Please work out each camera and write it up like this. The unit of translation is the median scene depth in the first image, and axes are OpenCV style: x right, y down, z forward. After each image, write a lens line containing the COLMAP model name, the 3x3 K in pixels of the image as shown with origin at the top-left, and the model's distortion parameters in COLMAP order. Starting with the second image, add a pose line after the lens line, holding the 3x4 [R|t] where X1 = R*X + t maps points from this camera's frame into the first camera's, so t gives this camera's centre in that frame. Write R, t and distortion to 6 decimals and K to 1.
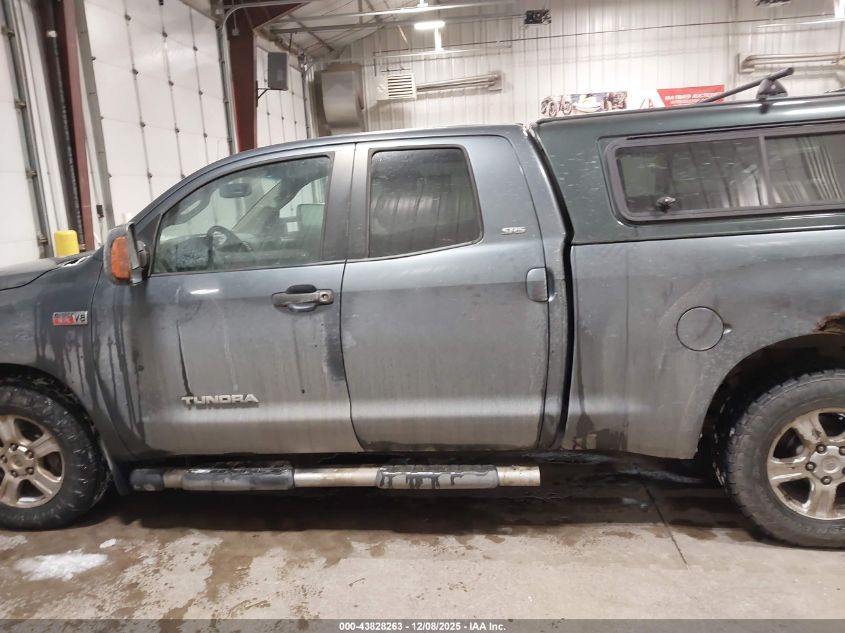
lens RADIAL K [[699.6, 0, 416.4], [0, 699.6, 319.4], [0, 0, 1]] dist [0.002821, 0.006739]
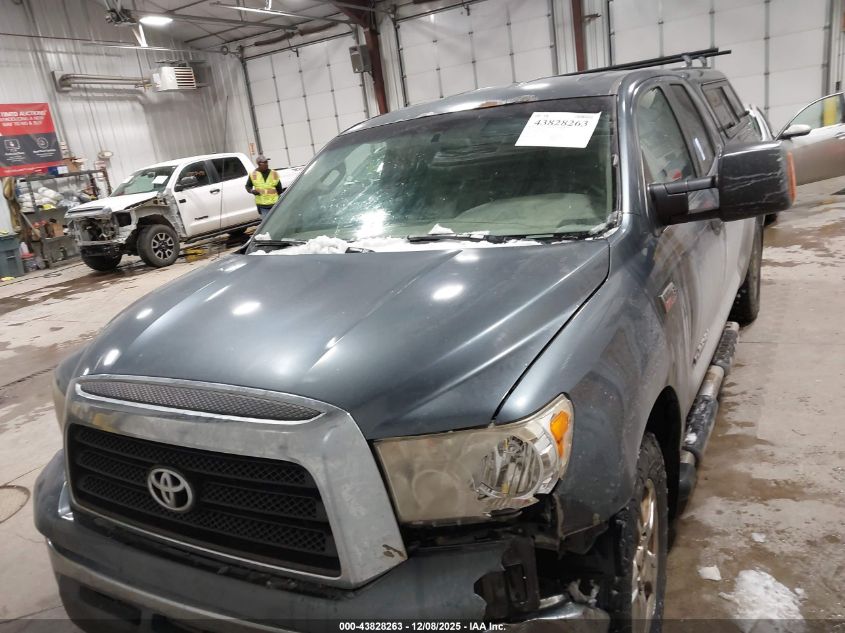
lens RADIAL K [[699.6, 0, 416.4], [0, 699.6, 319.4], [0, 0, 1]] dist [0.002821, 0.006739]
pose [[0.358329, -0.237791, 0.902804, -1.234694], [0.296707, 0.945889, 0.131374, -0.143426], [-0.885192, 0.220793, 0.409494, 0.955652]]
